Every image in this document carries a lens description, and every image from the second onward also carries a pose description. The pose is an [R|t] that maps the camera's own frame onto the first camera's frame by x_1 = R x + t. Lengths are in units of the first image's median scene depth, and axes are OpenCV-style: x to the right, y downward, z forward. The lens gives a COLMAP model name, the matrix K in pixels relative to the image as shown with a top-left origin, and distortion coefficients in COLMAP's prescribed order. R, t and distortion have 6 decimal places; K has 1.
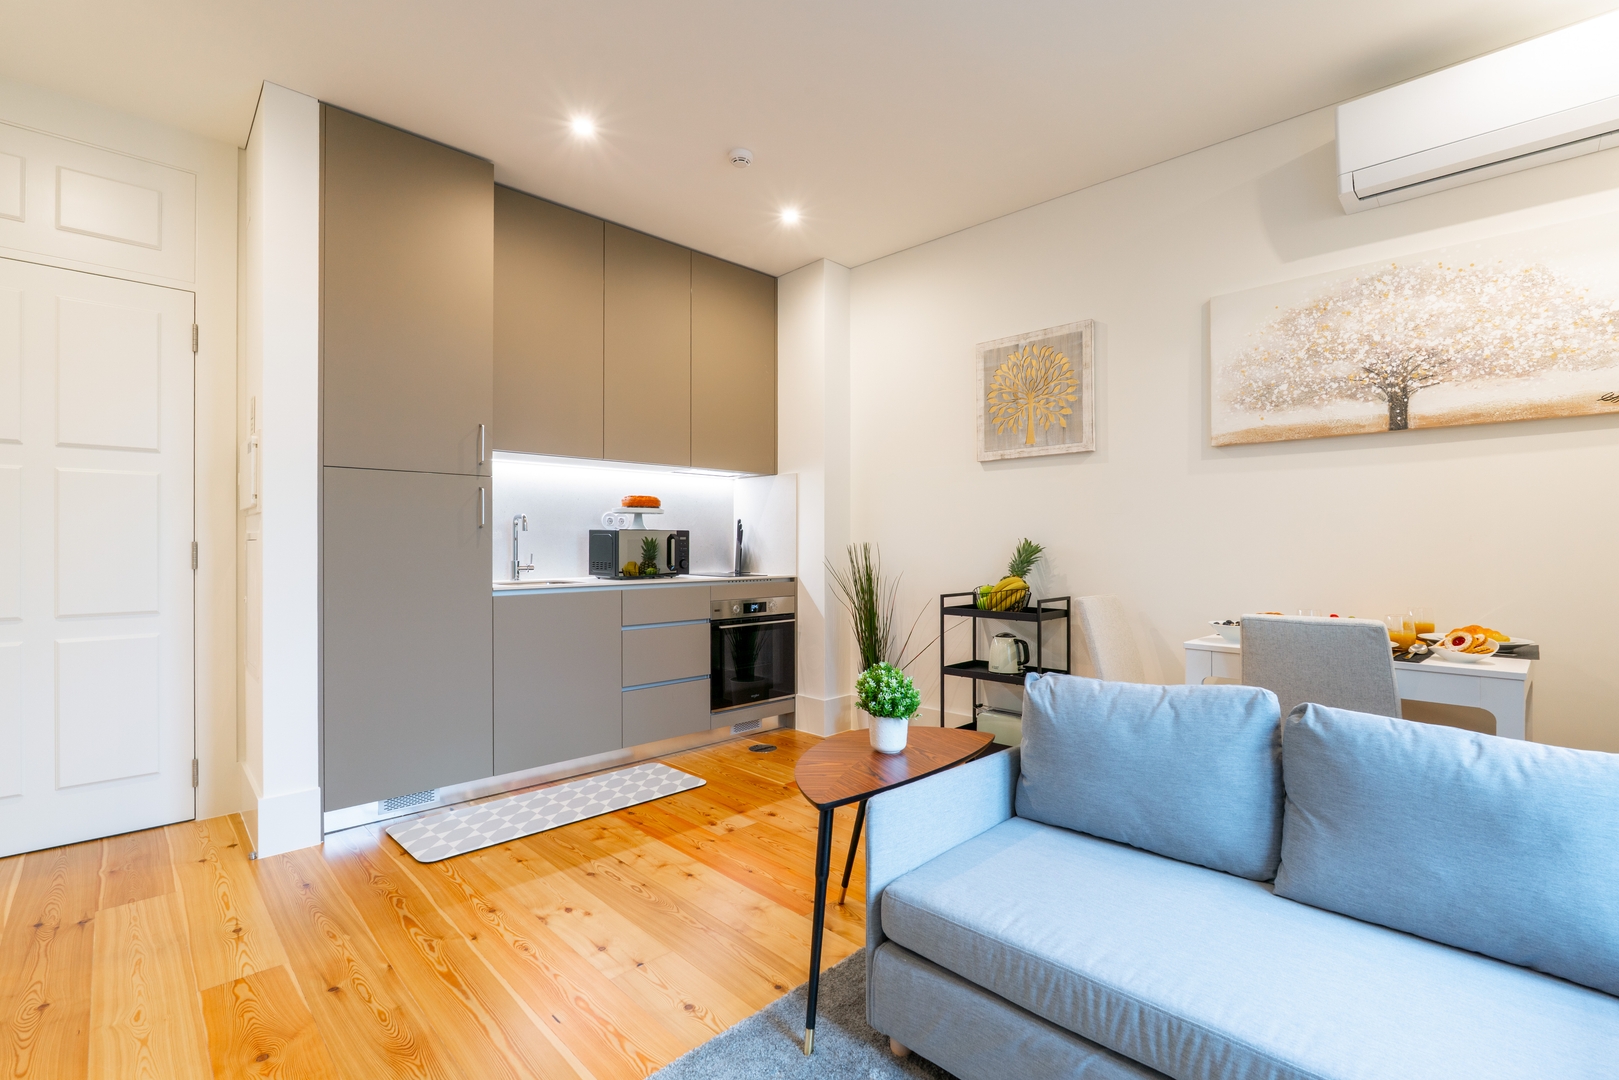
lens RADIAL K [[737.3, 0, 809.5], [0, 737.3, 540.0], [0, 0, 1]] dist [0.000628, 0.000068]
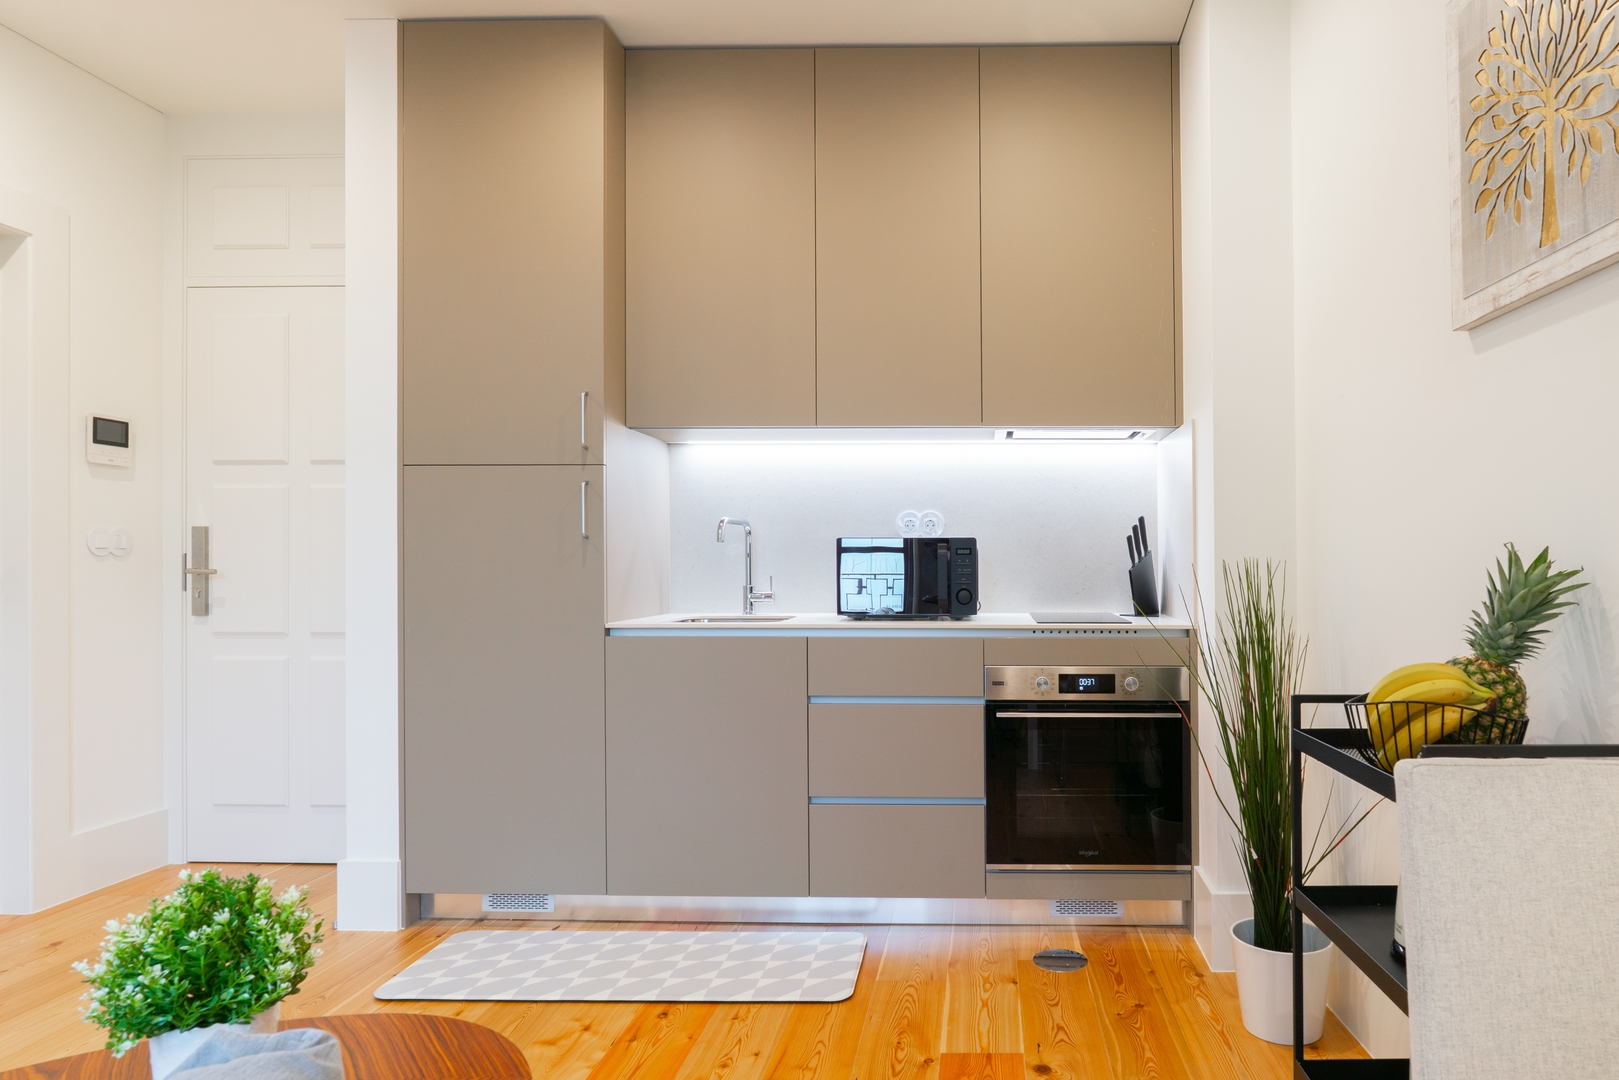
lens RADIAL K [[984.1, 0, 969.9], [0, 984.1, 550.1], [0, 0, 1]] dist [0.000701, -0.000043]
pose [[0.701064, -0.008528, -0.713047, 0.419974], [0.003151, 0.999956, -0.008861, 0.003757], [0.713091, 0.003965, 0.701060, 0.521119]]
